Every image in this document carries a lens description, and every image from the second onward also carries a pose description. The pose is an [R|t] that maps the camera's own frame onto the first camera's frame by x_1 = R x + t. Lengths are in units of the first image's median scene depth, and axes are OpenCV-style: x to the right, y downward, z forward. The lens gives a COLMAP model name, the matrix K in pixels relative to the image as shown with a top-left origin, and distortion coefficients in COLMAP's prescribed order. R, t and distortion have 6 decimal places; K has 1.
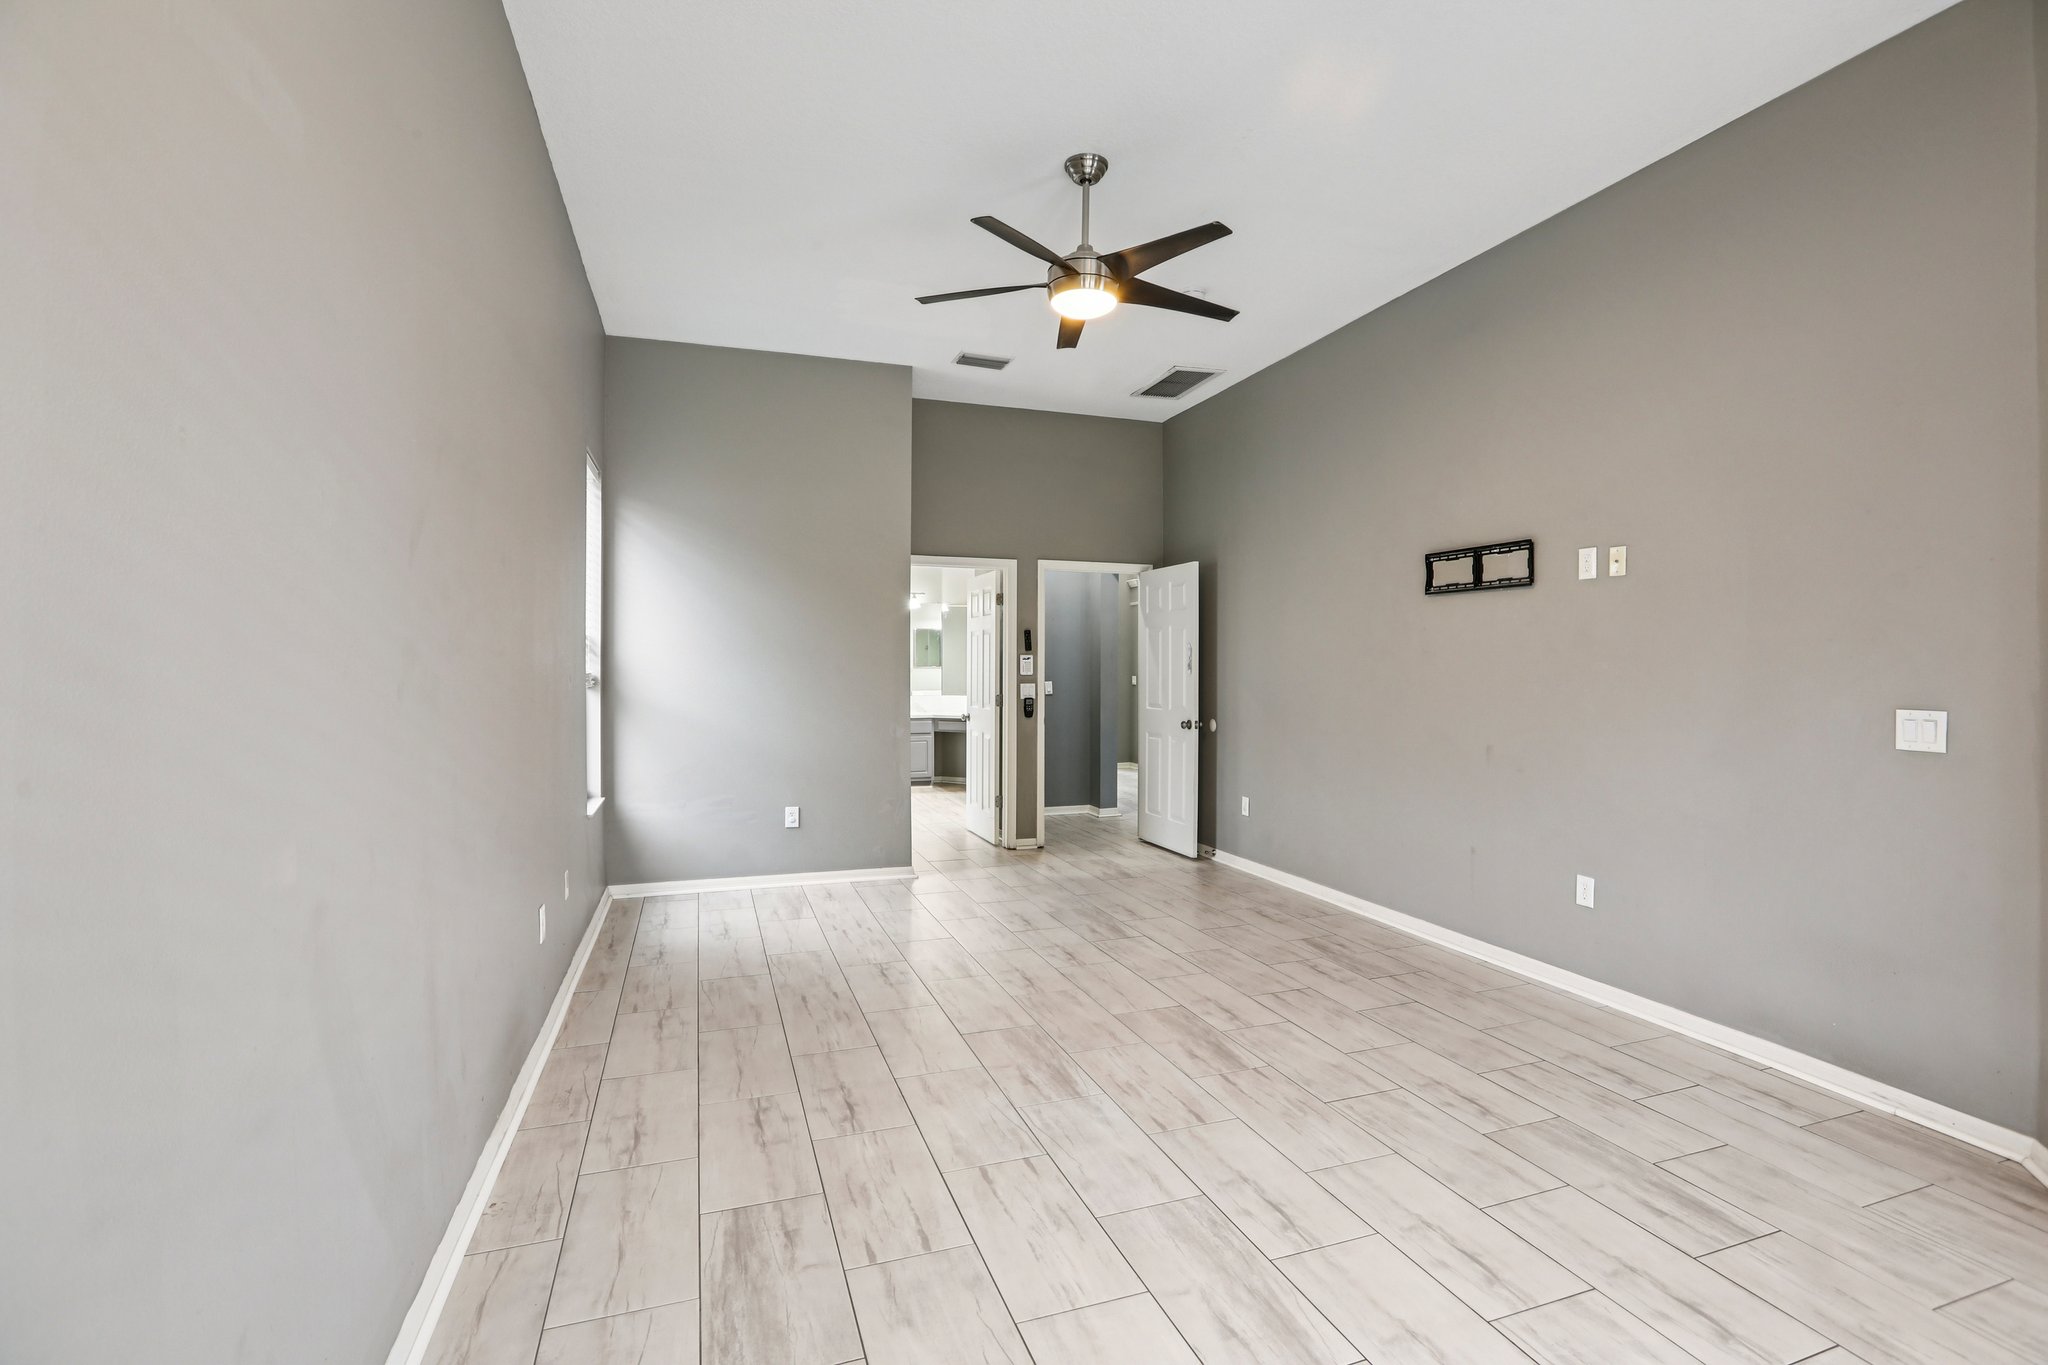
lens RADIAL K [[932.1, 0, 1035.3], [0, 932.1, 664.0], [0, 0, 1]] dist [-0.019432, 0.001151]
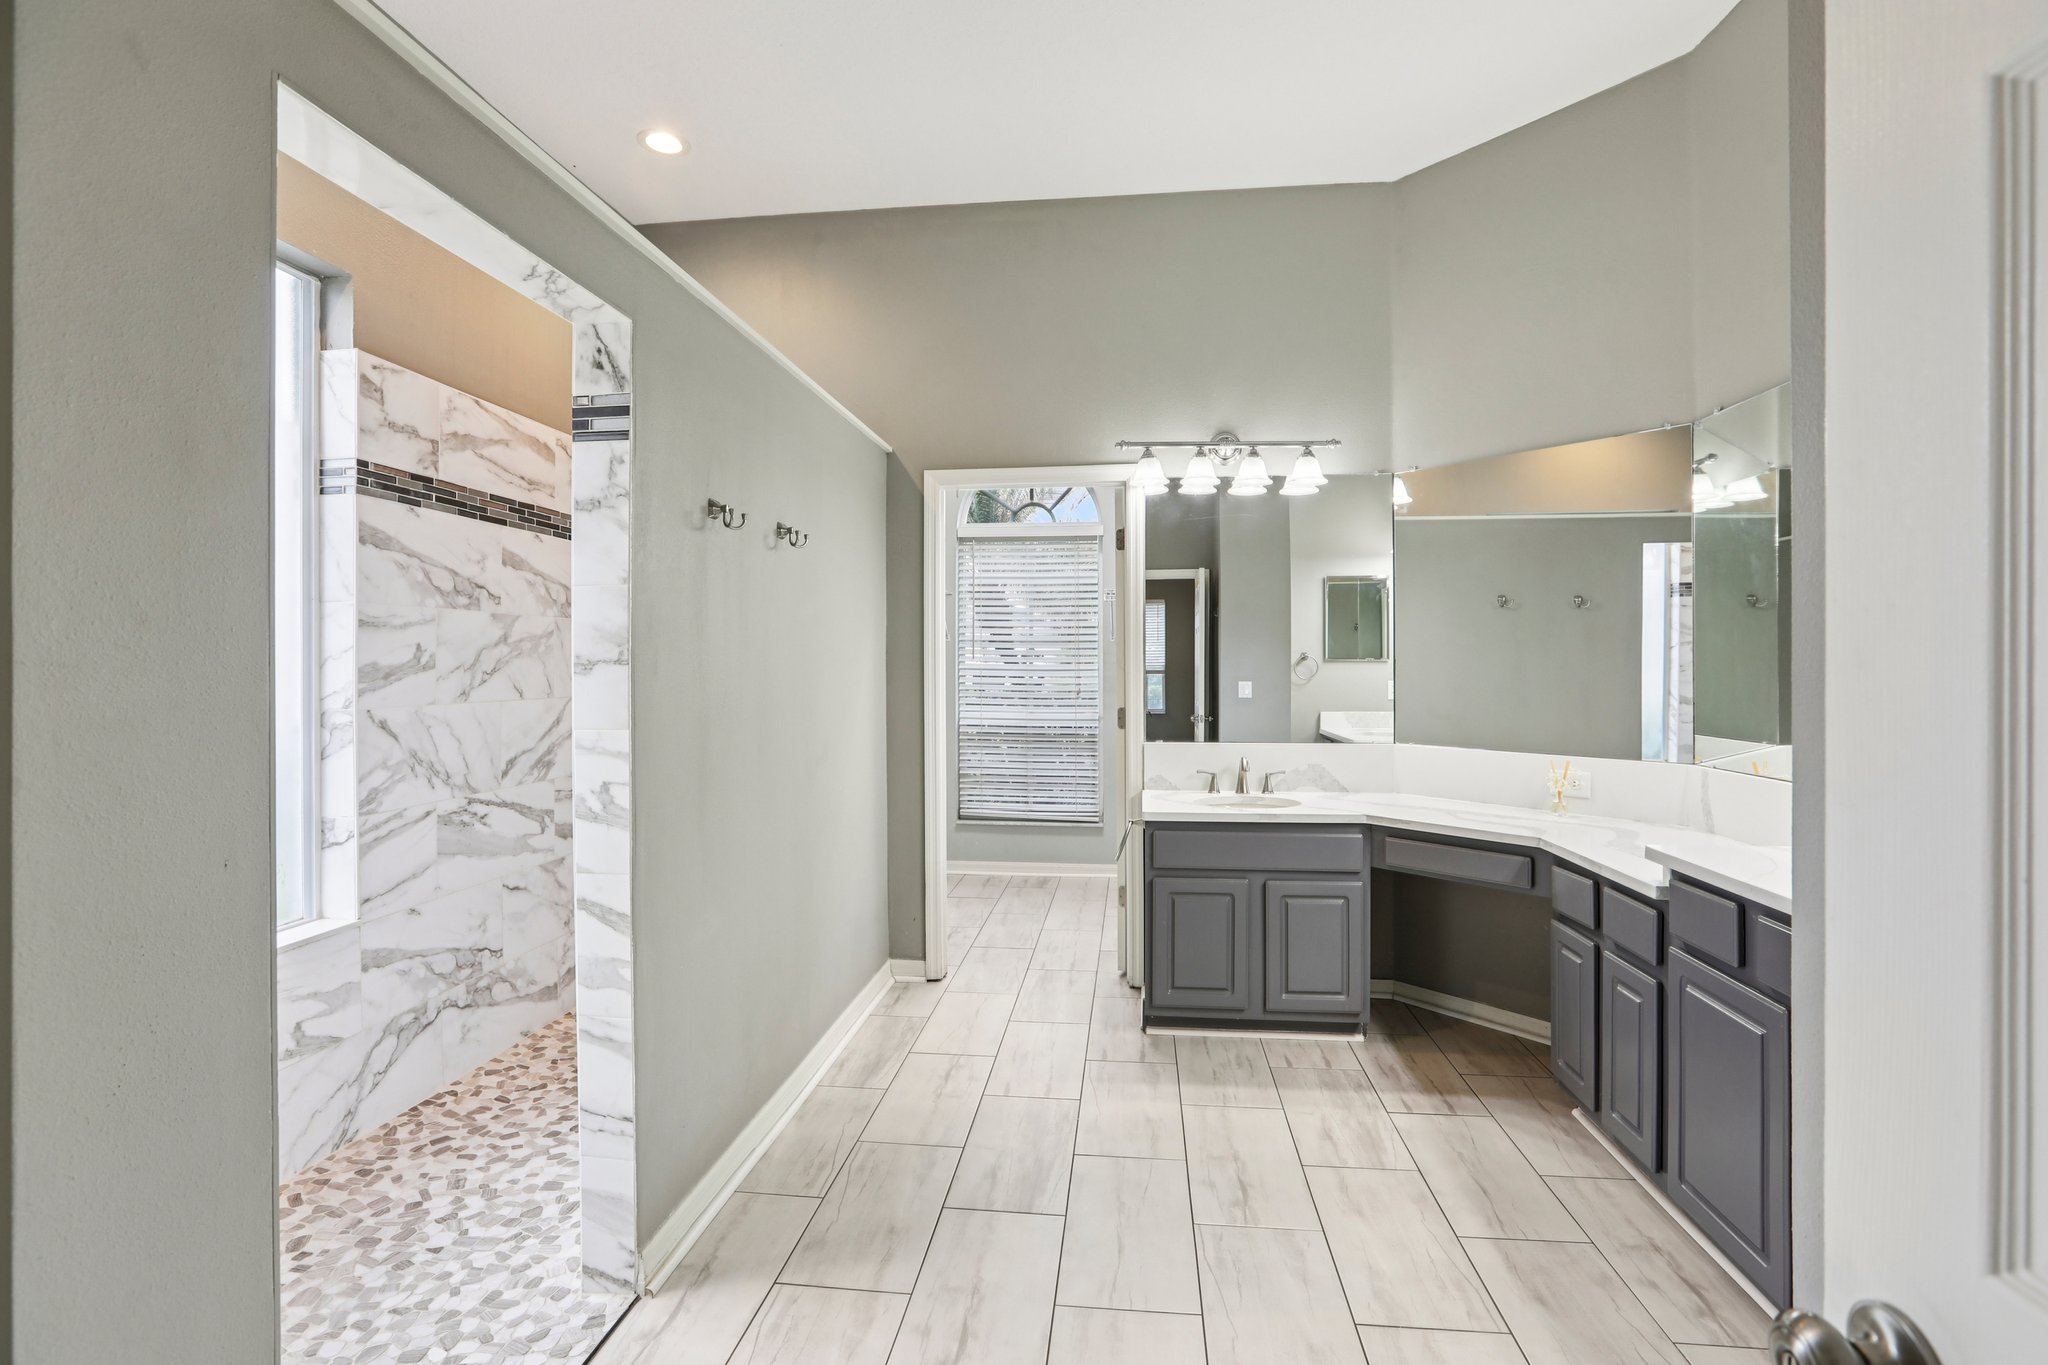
lens RADIAL K [[932.1, 0, 1011.3], [0, 932.1, 674.7], [0, 0, 1]] dist [-0.019432, 0.001151]
pose [[0.893363, 0.016527, -0.449032, -0.058692], [-0.011149, 0.999831, 0.014618, 0.005936], [0.449198, -0.008053, 0.893396, 0.507687]]
